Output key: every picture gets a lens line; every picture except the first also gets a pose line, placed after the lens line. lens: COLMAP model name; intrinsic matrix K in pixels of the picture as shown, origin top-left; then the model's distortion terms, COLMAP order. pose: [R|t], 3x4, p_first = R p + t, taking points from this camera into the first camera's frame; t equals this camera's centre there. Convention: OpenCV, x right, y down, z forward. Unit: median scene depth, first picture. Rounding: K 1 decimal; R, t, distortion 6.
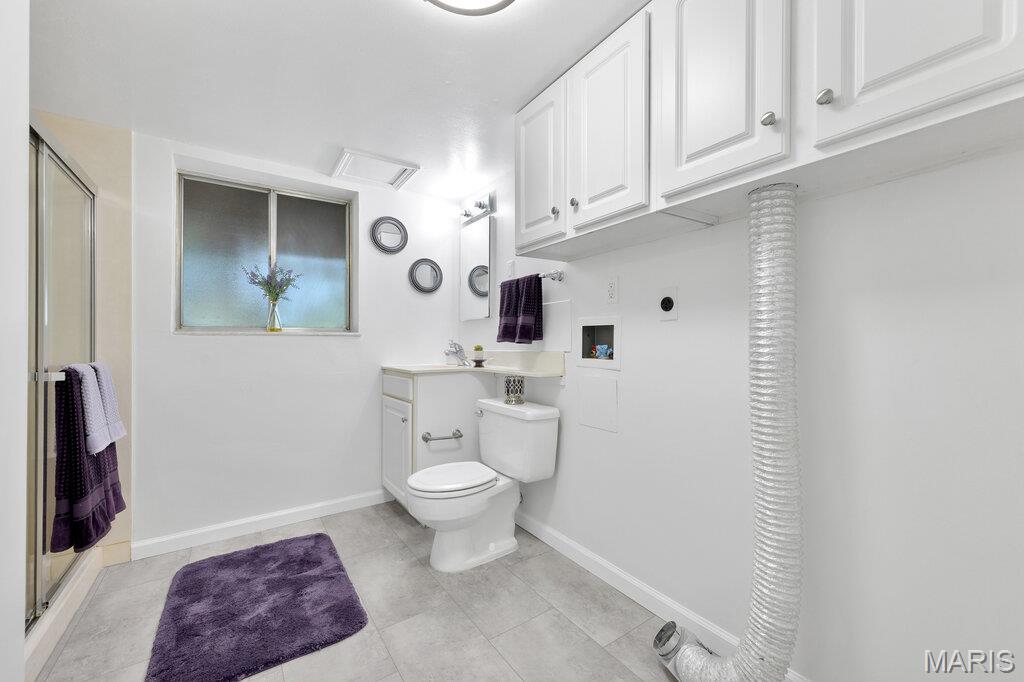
lens RADIAL K [[409.3, 0, 512.8], [0, 409.3, 344.1], [0, 0, 1]] dist [0.010913, 0.000187]
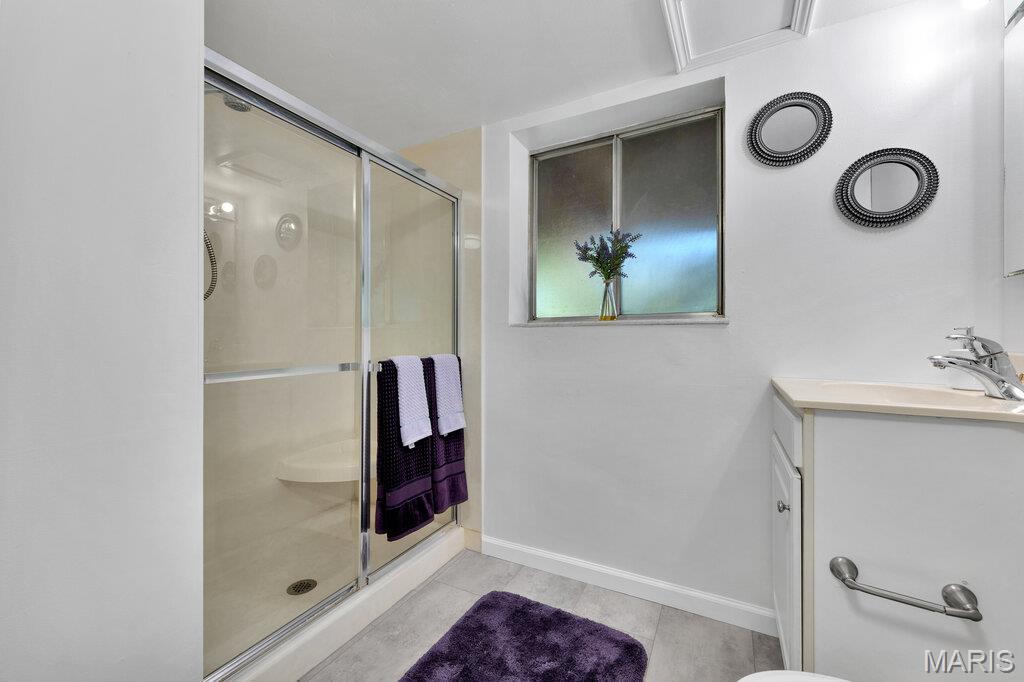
lens RADIAL K [[409.3, 0, 511.8], [0, 409.3, 332.6], [0, 0, 1]] dist [0.010913, 0.000187]
pose [[0.469966, -0.005576, -0.882667, -0.005086], [0.002380, 0.999984, -0.005049, -0.004737], [0.882681, 0.000272, 0.469972, 0.526434]]
